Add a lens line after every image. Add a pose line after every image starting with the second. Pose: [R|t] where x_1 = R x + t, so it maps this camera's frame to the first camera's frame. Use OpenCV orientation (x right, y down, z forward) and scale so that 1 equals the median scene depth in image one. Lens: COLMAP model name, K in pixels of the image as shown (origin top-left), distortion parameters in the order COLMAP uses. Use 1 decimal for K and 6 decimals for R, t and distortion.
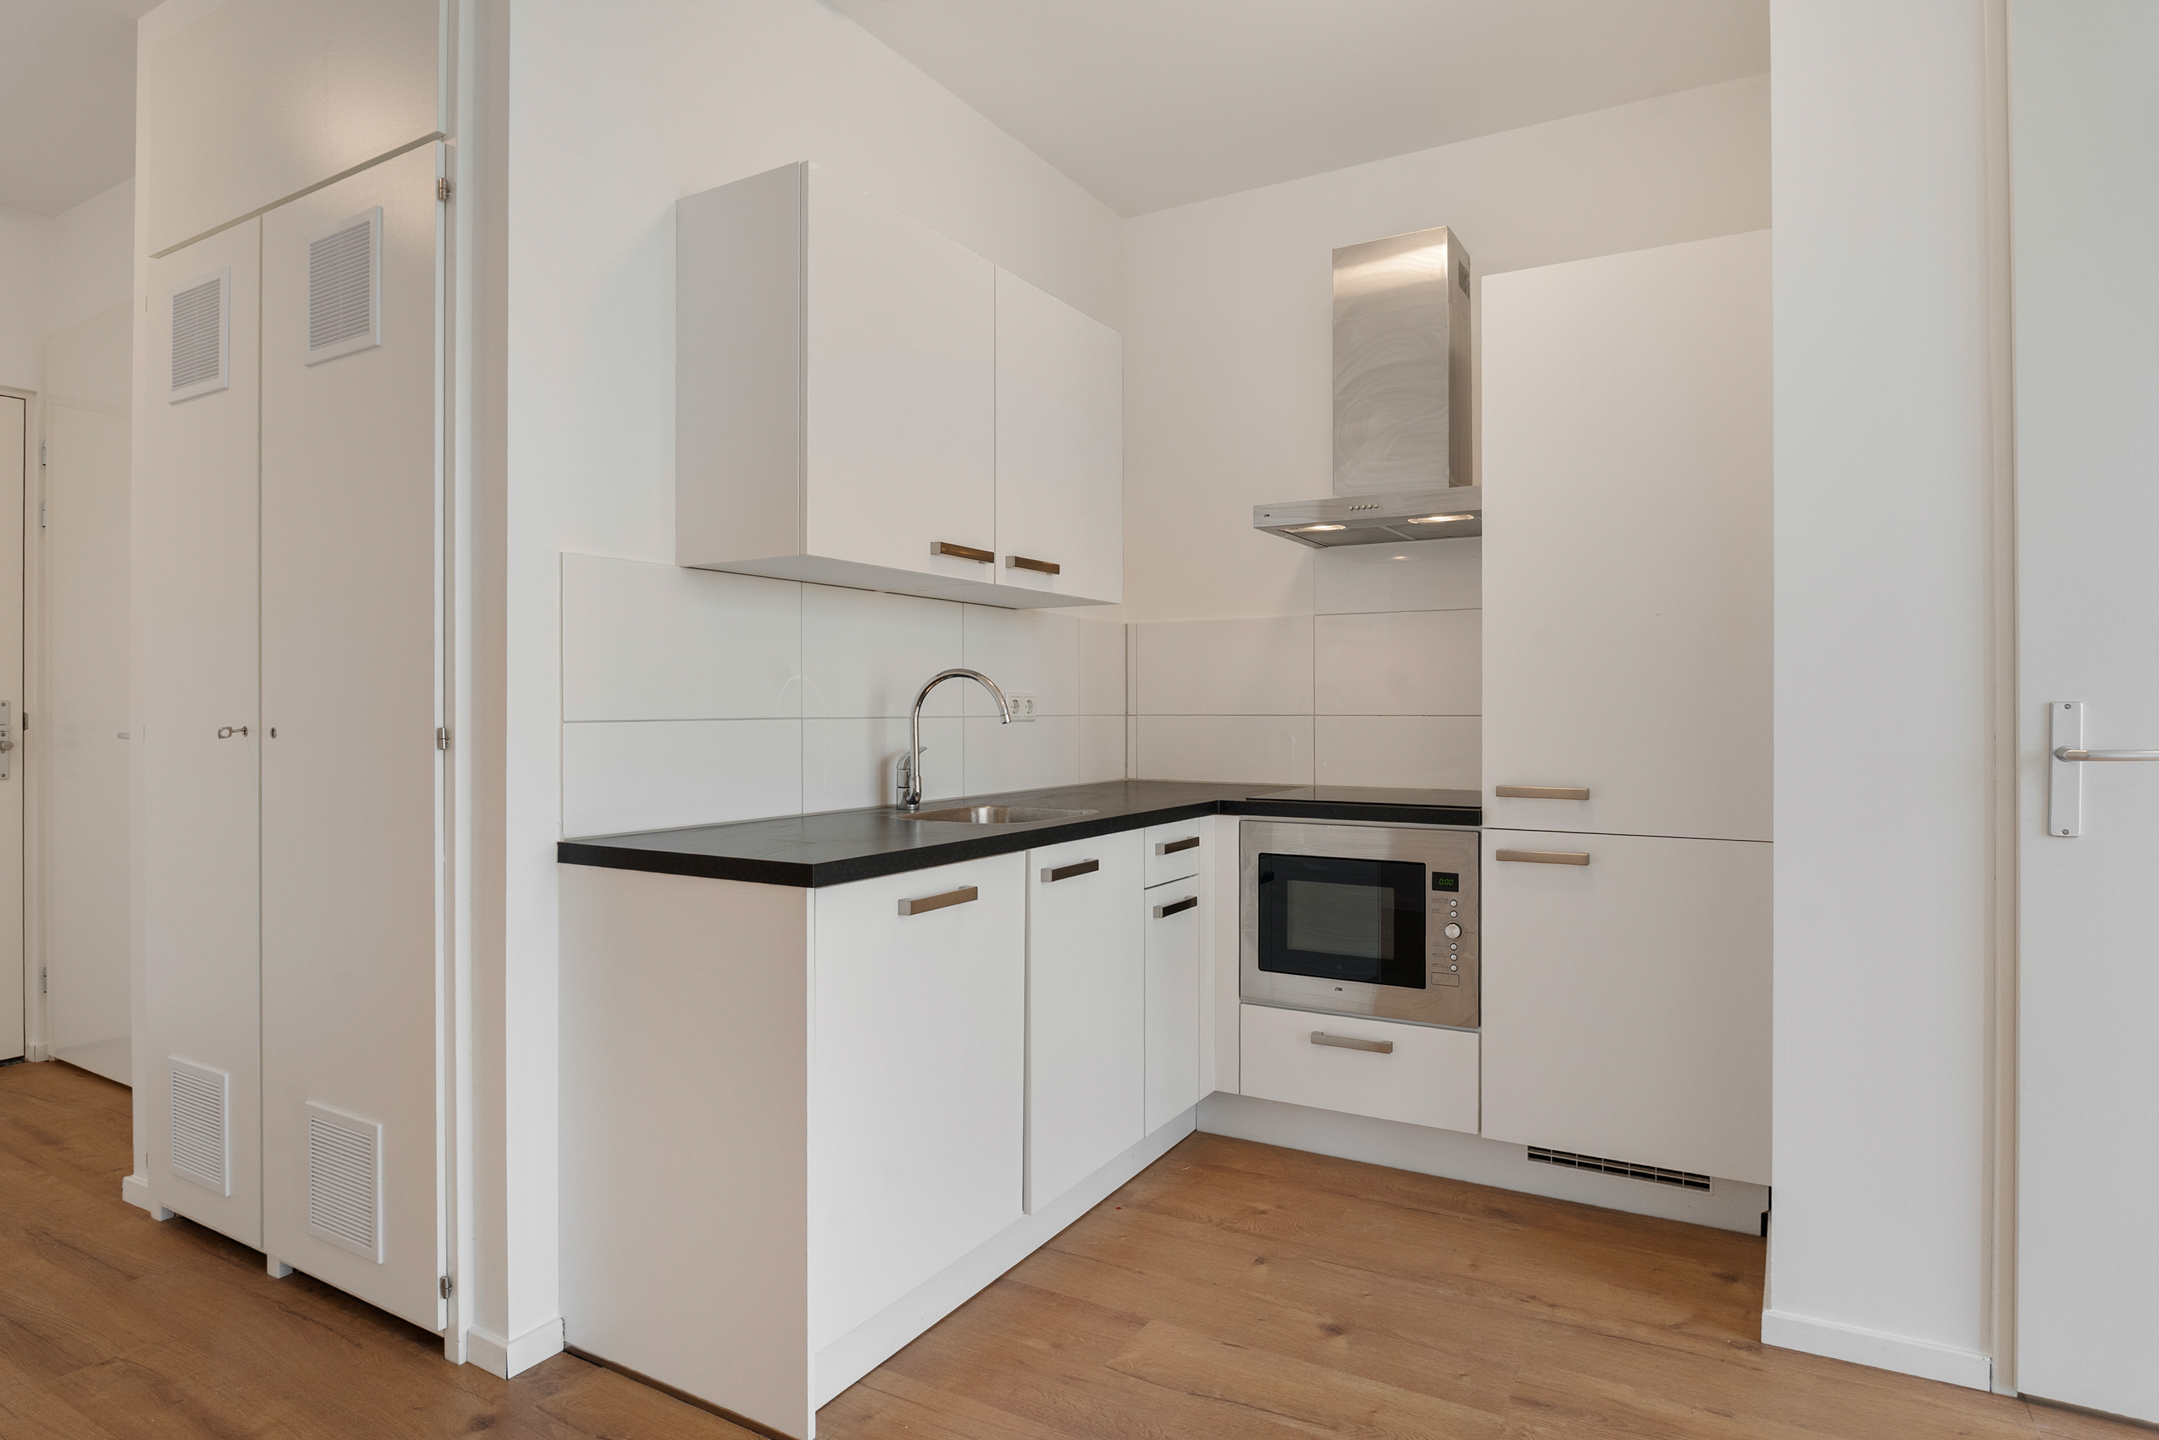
lens RADIAL K [[1202.3, 0, 1094.5], [0, 1202.3, 705.2], [0, 0, 1]] dist [-0.022625, 0.005922]
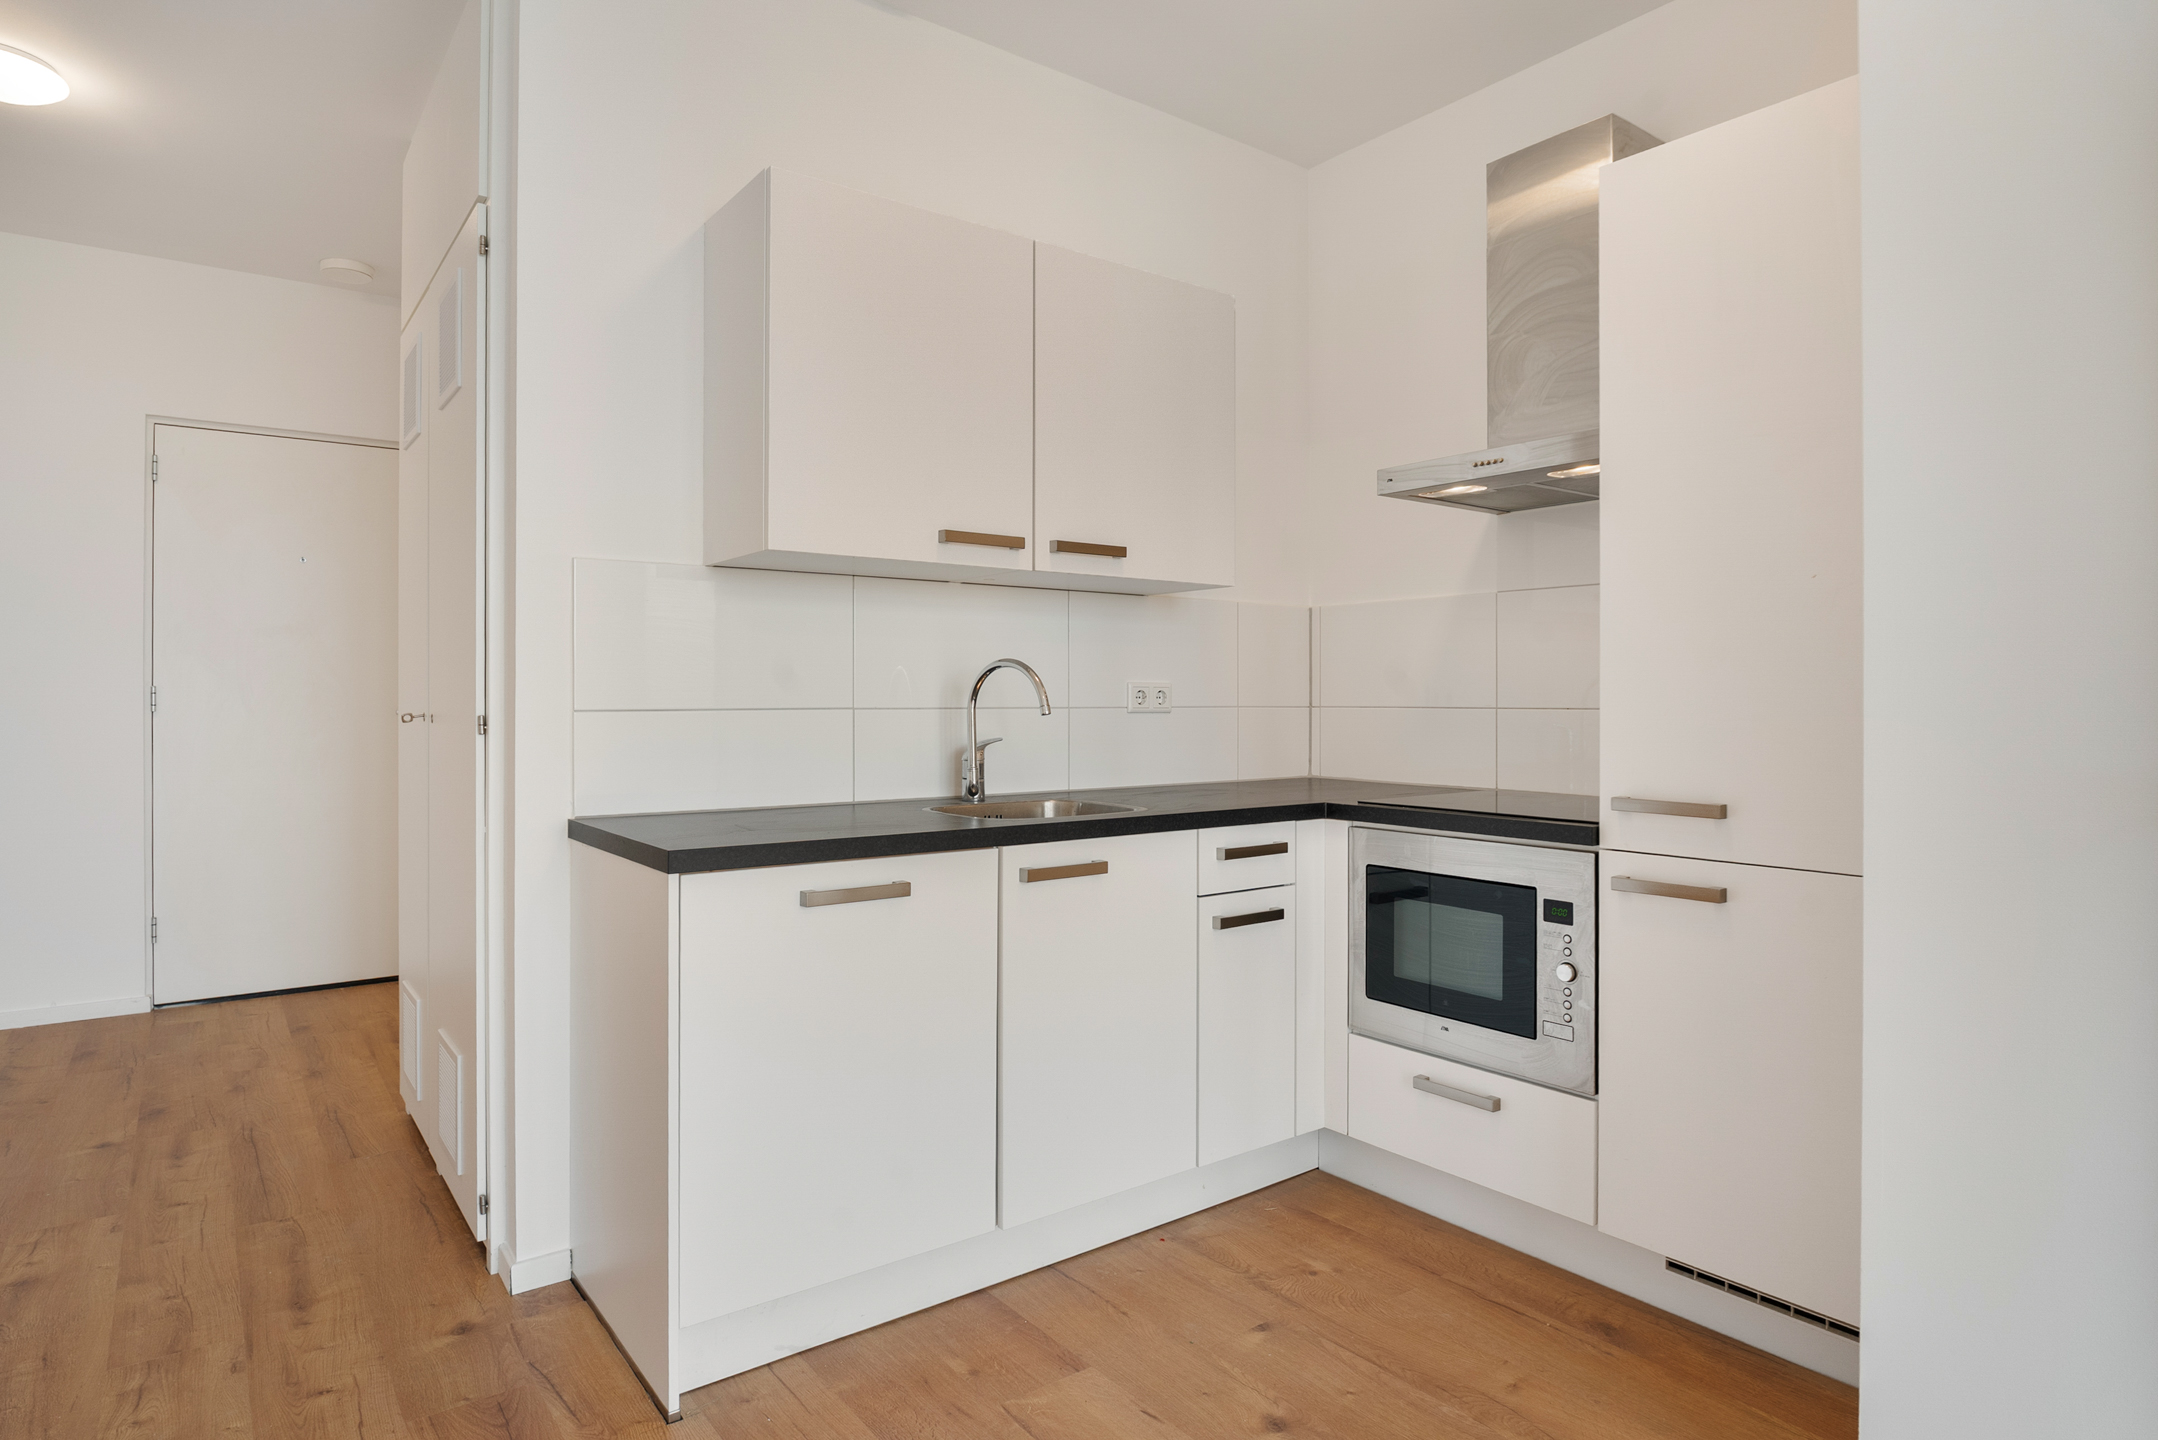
lens RADIAL K [[1201.7, 0, 1089.0], [0, 1201.7, 691.6], [0, 0, 1]] dist [-0.022625, 0.005922]
pose [[0.922497, -0.000364, -0.386003, 0.340717], [-0.000661, 0.999997, -0.002524, -0.001078], [0.386003, 0.002584, 0.922494, 0.131173]]
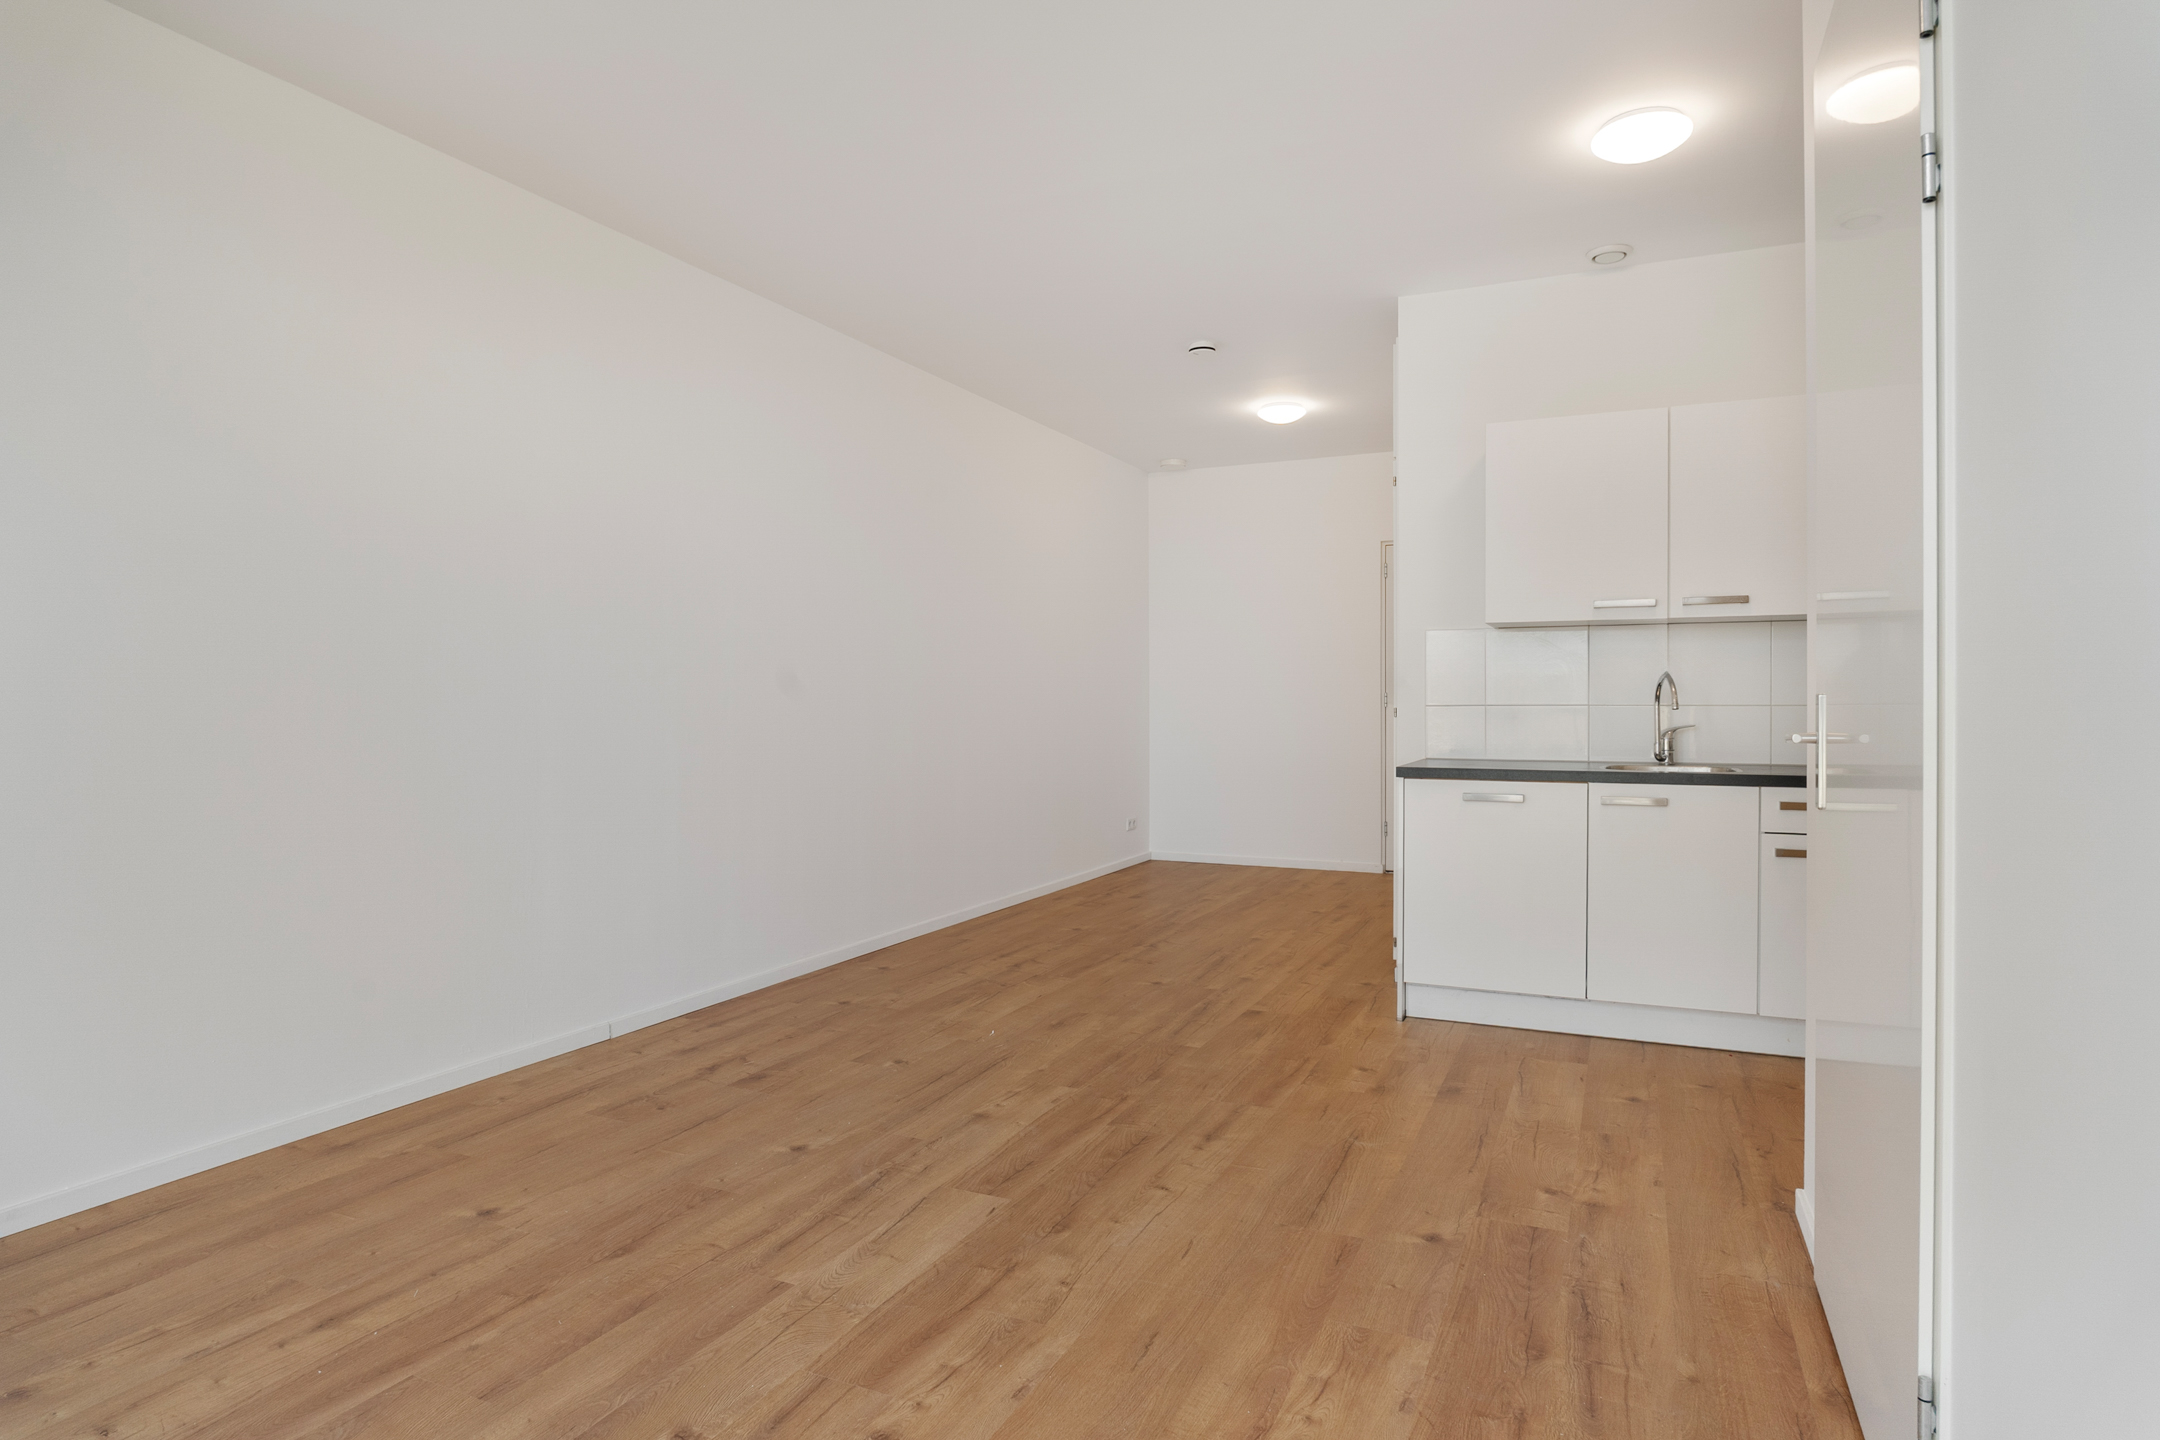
lens RADIAL K [[1202.9, 0, 1079.2], [0, 1202.9, 719.8], [0, 0, 1]] dist [-0.022625, 0.005922]
pose [[0.093574, 0.017975, -0.995450, 1.400309], [0.006648, 0.999803, 0.018678, -0.005103], [0.995590, -0.008365, 0.093436, 0.116910]]
